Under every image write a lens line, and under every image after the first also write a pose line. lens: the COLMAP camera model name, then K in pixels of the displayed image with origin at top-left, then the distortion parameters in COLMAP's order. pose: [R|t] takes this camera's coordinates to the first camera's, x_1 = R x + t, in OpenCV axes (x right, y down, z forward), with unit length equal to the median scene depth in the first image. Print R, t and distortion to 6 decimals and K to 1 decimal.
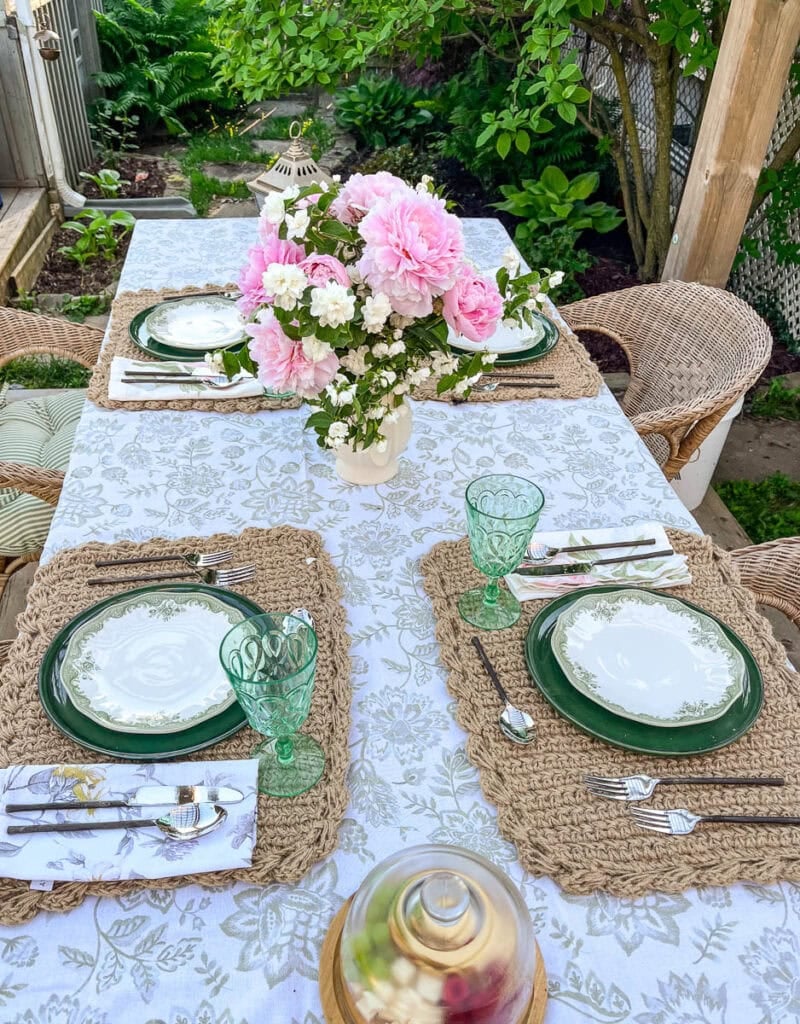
lens RADIAL K [[866.2, 0, 365.1], [0, 866.2, 561.8], [0, 0, 1]] dist [0.046148, -0.060453]
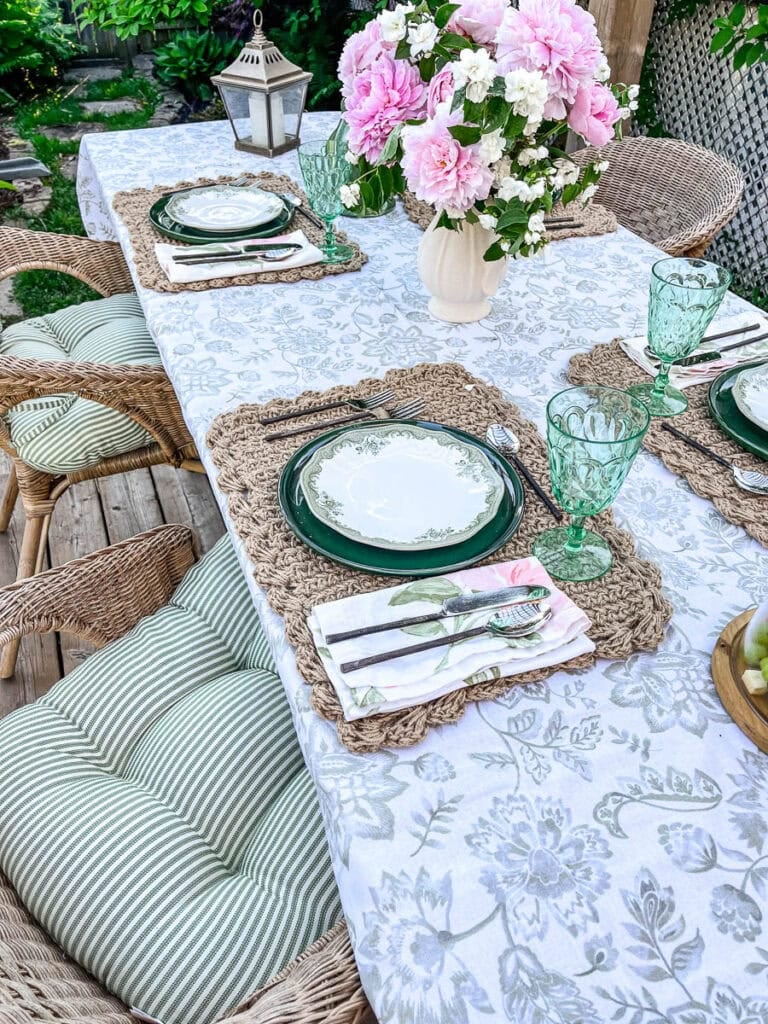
lens RADIAL K [[794.8, 0, 384.0], [0, 794.8, 512.0], [0, 0, 1]] dist [0.073991, -0.134009]
pose [[0.964119, -0.177894, 0.197051, -0.285349], [0.174430, 0.984049, 0.034940, 0.071059], [-0.200124, 0.000686, 0.979770, 0.091591]]
